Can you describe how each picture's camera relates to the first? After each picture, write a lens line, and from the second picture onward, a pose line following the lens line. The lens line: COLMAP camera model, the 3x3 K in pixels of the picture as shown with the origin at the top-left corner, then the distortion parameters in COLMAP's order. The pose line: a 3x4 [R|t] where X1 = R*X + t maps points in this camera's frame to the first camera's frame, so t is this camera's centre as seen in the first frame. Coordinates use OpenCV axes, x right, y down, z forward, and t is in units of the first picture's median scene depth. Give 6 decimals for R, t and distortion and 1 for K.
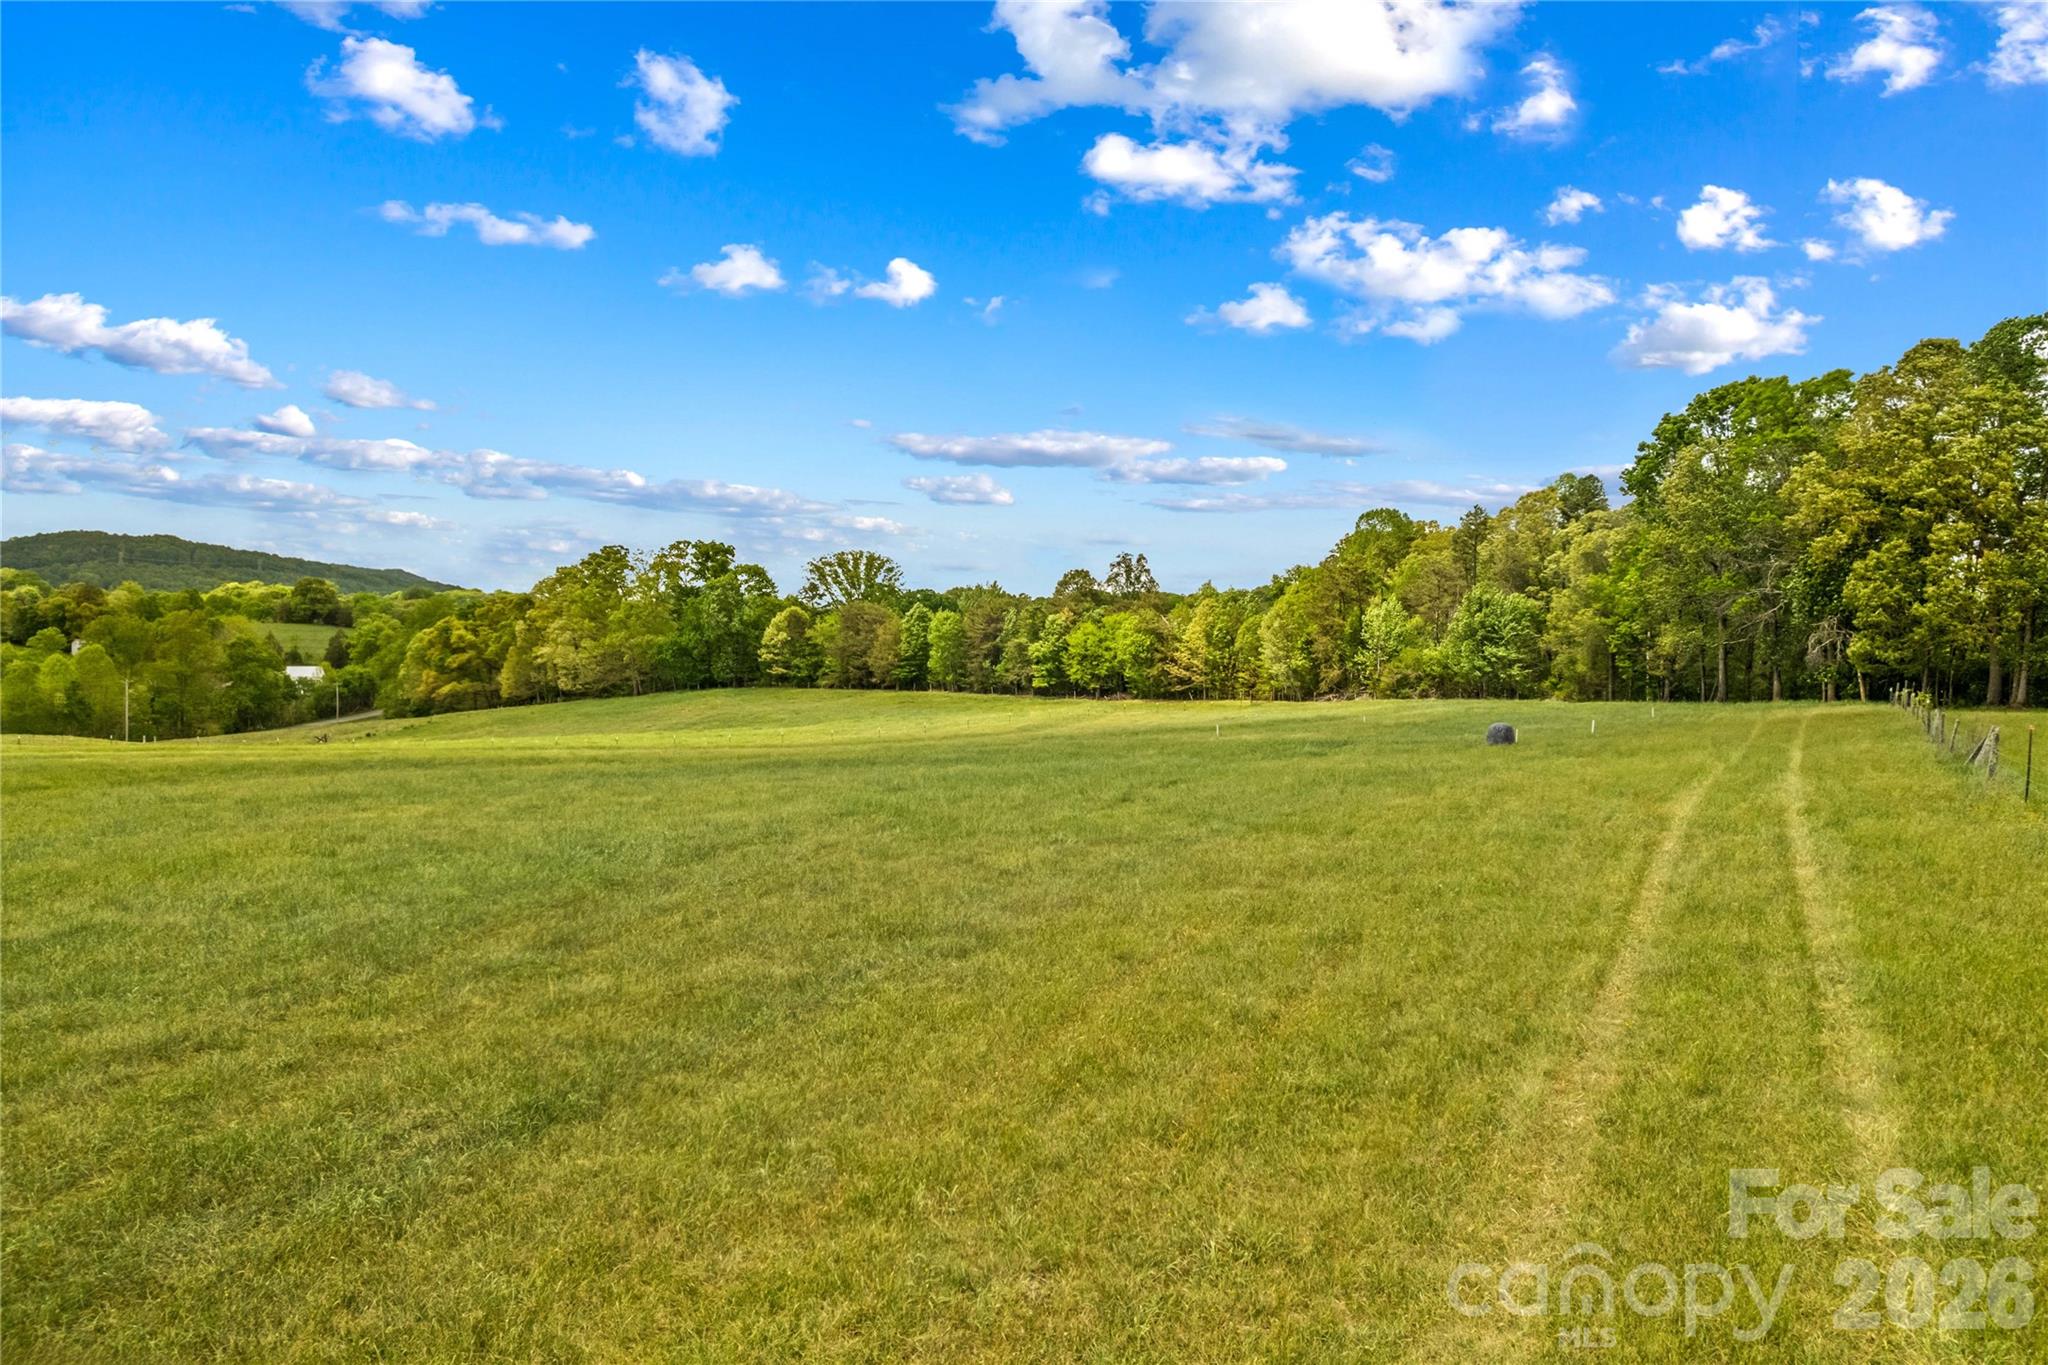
lens RADIAL K [[1390.8, 0, 1004.3], [0, 1390.8, 689.6], [0, 0, 1]] dist [-0.001956, 0.002280]
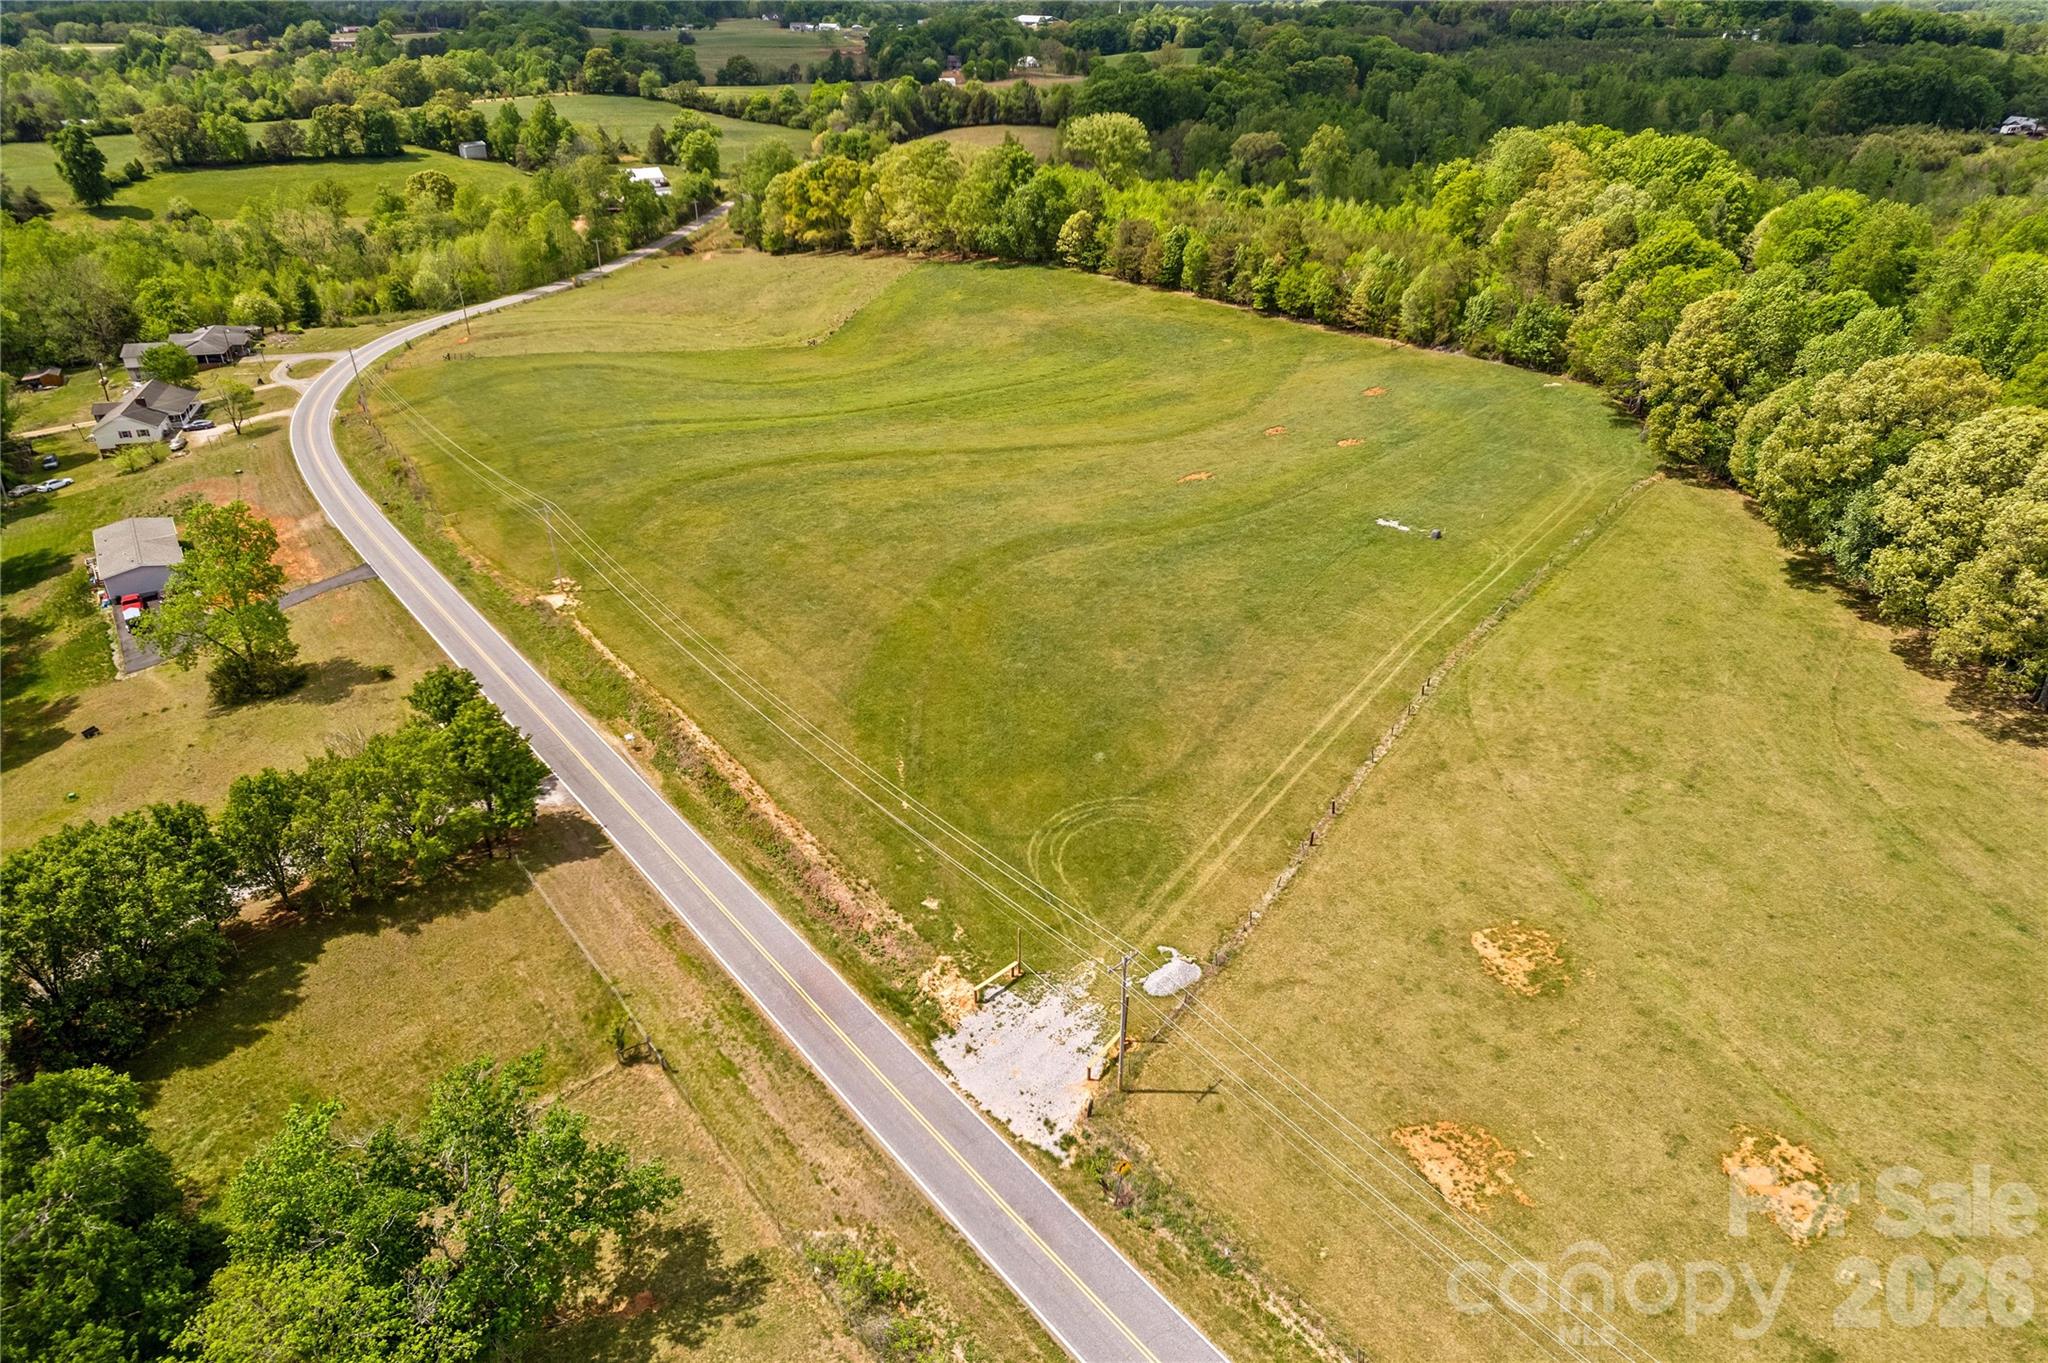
lens RADIAL K [[1311.8, 0, 1023.4], [0, 1311.8, 683.3], [0, 0, 1]] dist [-0.071847, 0.062236]
pose [[0.994835, 0.037796, -0.094206, -0.021466], [0.008203, 0.895121, 0.445749, -0.071365], [0.101173, -0.444219, 0.890187, -0.131093]]
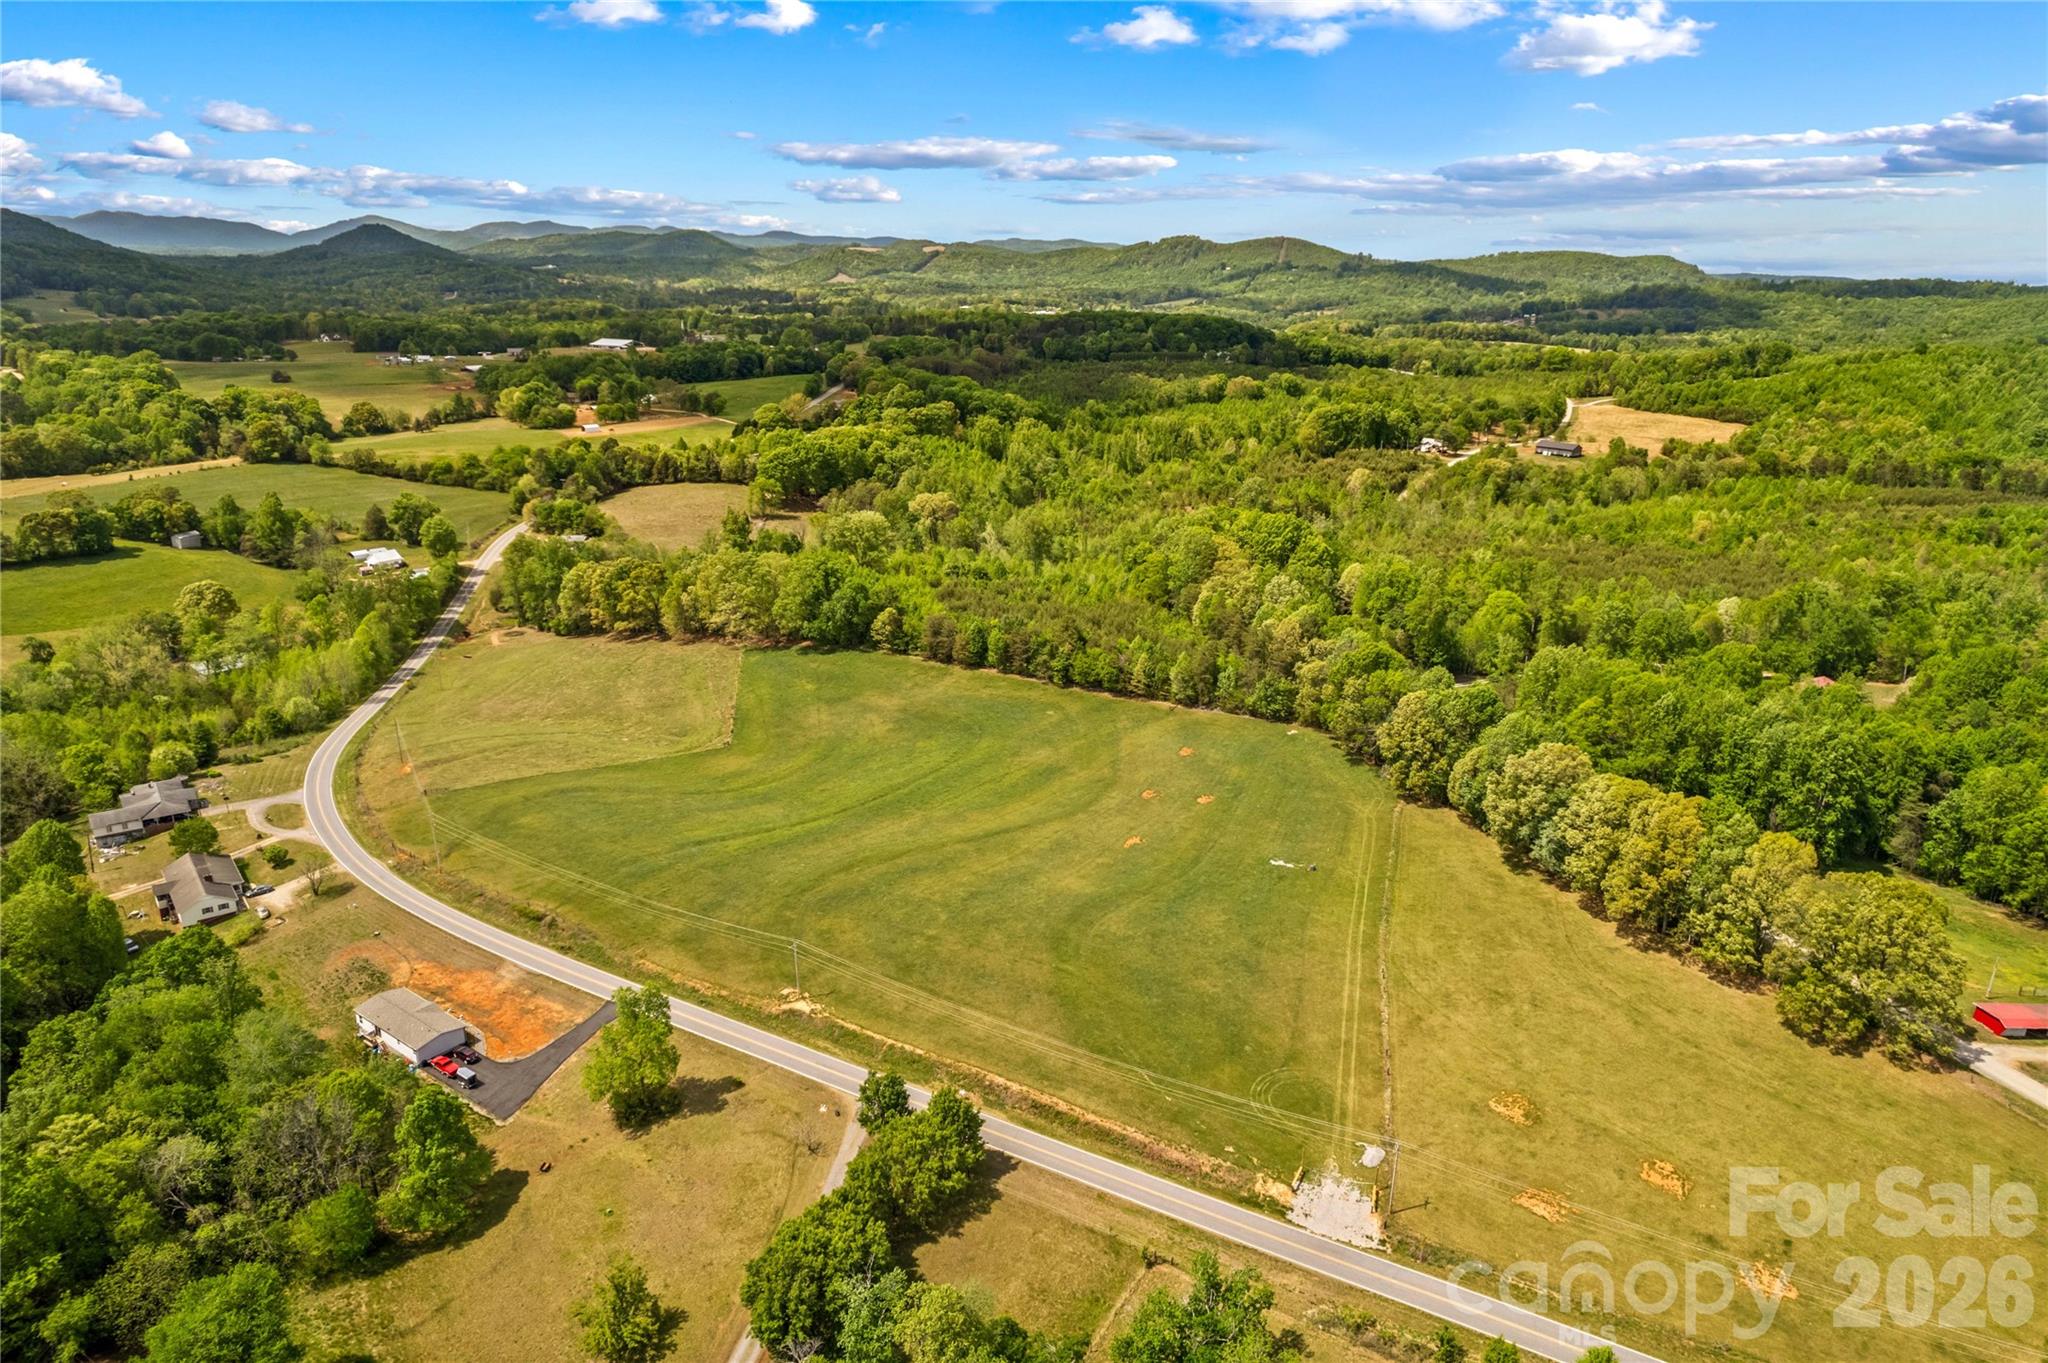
lens RADIAL K [[1304.4, 0, 1024.6], [0, 1304.4, 686.6], [0, 0, 1]] dist [-0.073768, 0.061085]
pose [[0.966846, -0.079801, 0.242572, -0.130016], [0.008620, 0.959574, 0.281324, -0.142563], [-0.255216, -0.269906, 0.928448, -0.213878]]
